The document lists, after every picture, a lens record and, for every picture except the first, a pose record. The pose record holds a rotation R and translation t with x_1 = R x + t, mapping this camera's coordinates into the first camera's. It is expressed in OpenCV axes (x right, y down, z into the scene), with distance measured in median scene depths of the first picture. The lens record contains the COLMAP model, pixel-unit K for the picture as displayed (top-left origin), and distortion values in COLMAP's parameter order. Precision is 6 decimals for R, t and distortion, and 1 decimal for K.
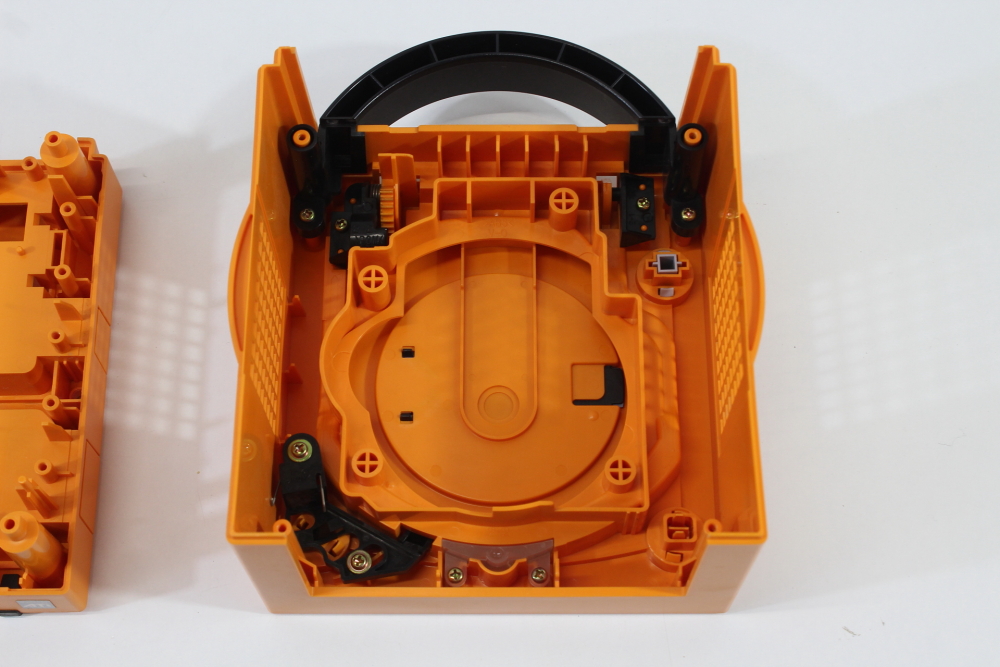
lens RADIAL K [[1696.4, 0, 499.8], [0, 1696.4, 291.8], [0, 0, 1]] dist [0.034238, 0.111045]
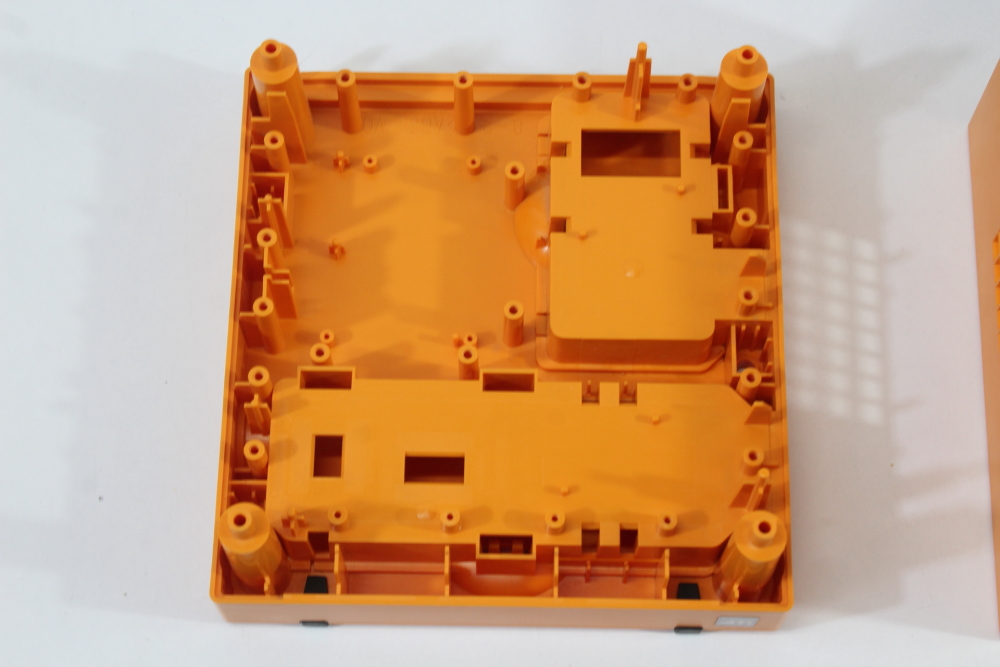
lens RADIAL K [[2078.4, 0, 500.0], [0, 2078.4, 333.5], [0, 0, 1]] dist [-0.453663, 5.866944]
pose [[0.999904, 0.013814, 0.001108, -0.365478], [-0.013850, 0.998852, 0.045849, 0.000505], [-0.000473, -0.045860, 0.998948, 0.012885]]
